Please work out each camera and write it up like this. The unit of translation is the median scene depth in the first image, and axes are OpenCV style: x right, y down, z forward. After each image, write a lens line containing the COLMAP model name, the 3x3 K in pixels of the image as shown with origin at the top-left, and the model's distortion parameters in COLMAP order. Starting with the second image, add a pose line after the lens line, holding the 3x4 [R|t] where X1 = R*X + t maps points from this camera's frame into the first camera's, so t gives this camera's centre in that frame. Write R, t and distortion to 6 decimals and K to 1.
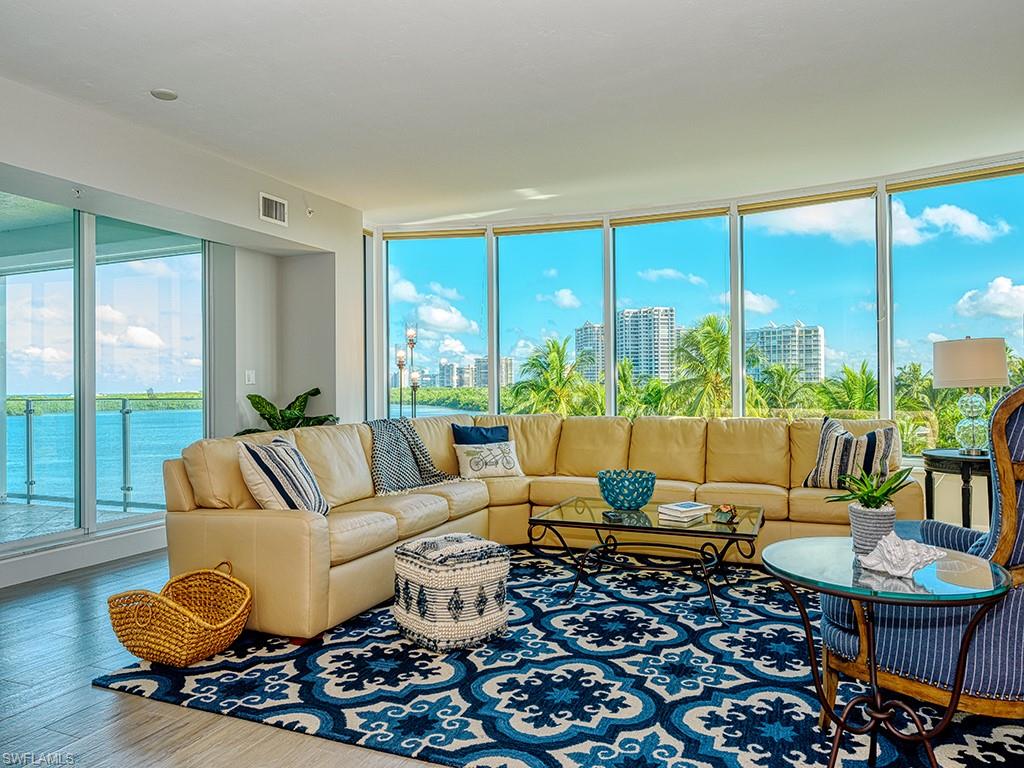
lens RADIAL K [[702.9, 0, 489.4], [0, 702.9, 382.8], [0, 0, 1]] dist [-0.001366, -0.004673]
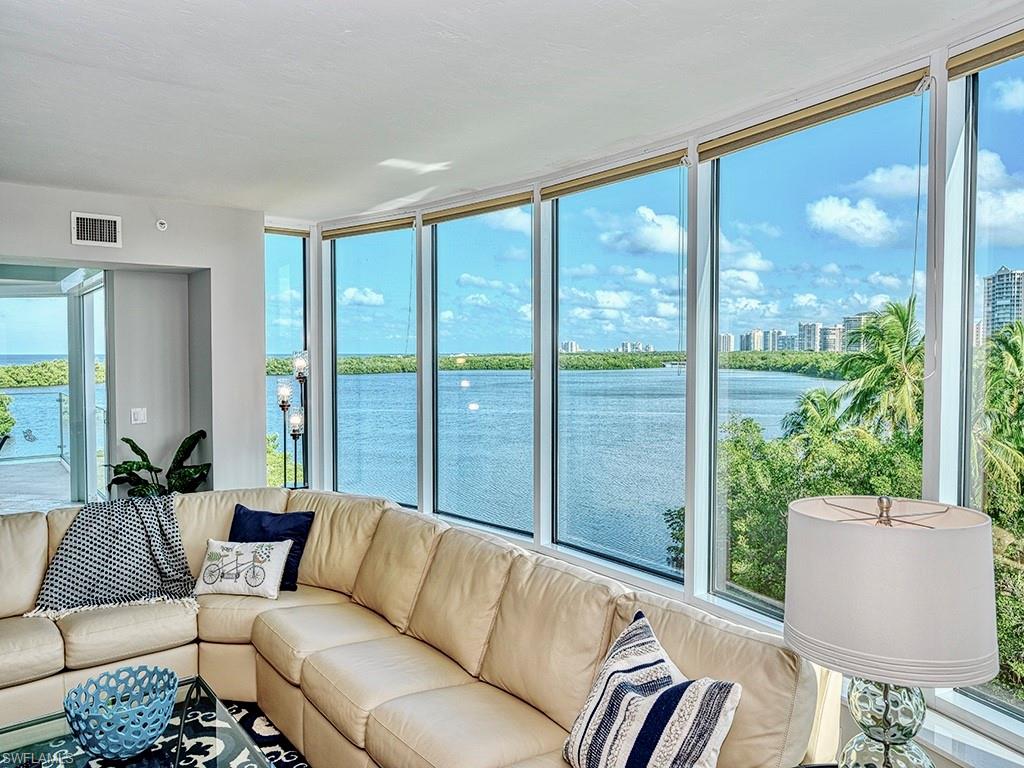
lens RADIAL K [[702.9, 0, 488.6], [0, 702.9, 381.1], [0, 0, 1]] dist [-0.001366, -0.004673]
pose [[0.870031, 0.029024, -0.492142, 0.779480], [-0.000701, 0.998337, 0.057637, -0.165435], [0.492997, -0.049801, 0.868605, 0.722390]]
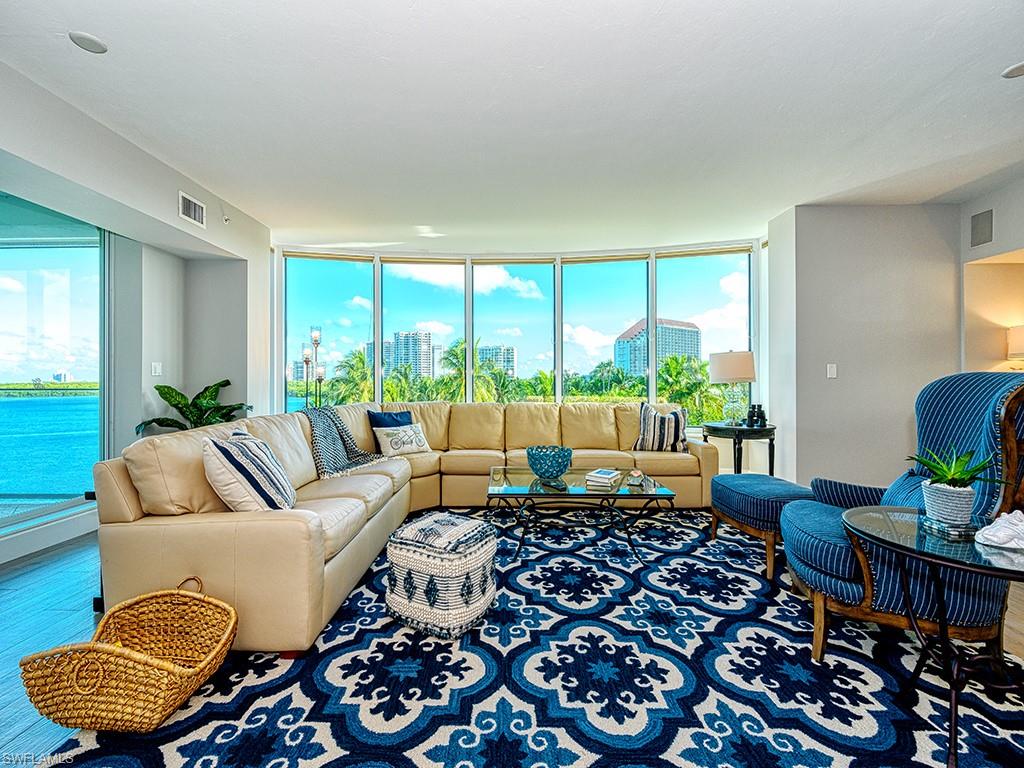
lens RADIAL K [[443.3, 0, 485.3], [0, 443.3, 378.2], [0, 0, 1]] dist [-0.001643, -0.000145]
pose [[0.923620, 0.011294, 0.383143, -0.243603], [-0.010774, 0.999936, -0.003501, 0.005571], [-0.383158, -0.000894, 0.923682, 0.340588]]
